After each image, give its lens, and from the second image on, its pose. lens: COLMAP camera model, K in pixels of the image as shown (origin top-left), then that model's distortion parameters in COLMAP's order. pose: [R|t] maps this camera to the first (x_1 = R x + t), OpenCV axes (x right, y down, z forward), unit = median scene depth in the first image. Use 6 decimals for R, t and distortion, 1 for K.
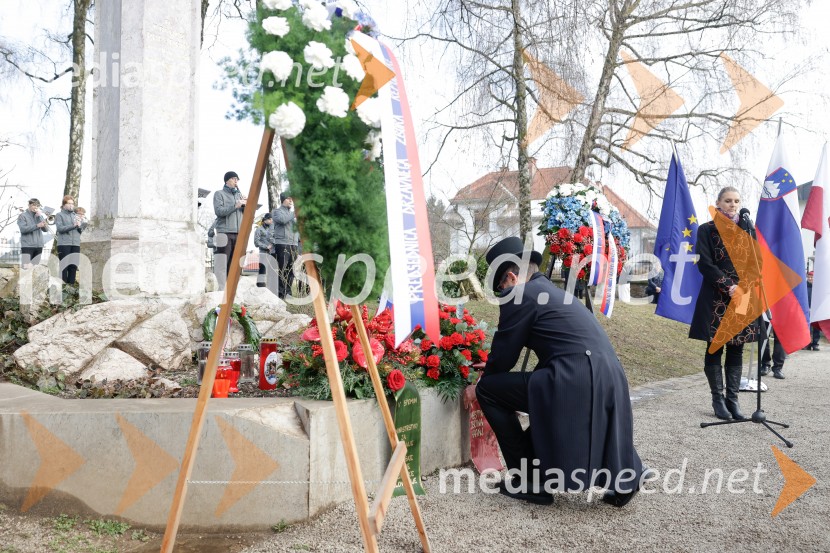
lens RADIAL K [[640.8, 0, 412.1], [0, 640.8, 279.1], [0, 0, 1]] dist [0.002995, -0.000336]
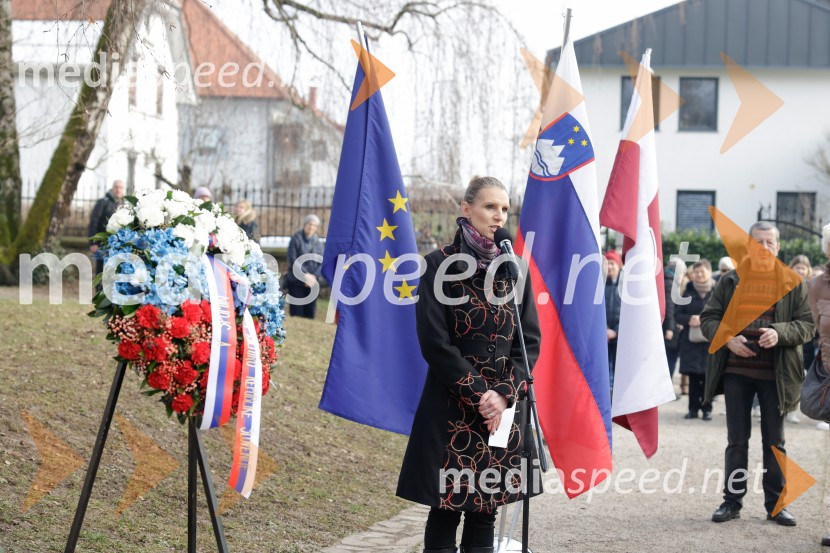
lens RADIAL K [[1614.4, 0, 410.6], [0, 1614.4, 276.9], [0, 0, 1]] dist [0.009683, 0.000000]
pose [[0.907531, -0.001972, 0.419979, -0.063802], [-0.016814, 0.999017, 0.041024, -0.132926], [-0.419647, -0.044293, 0.906606, -0.088519]]
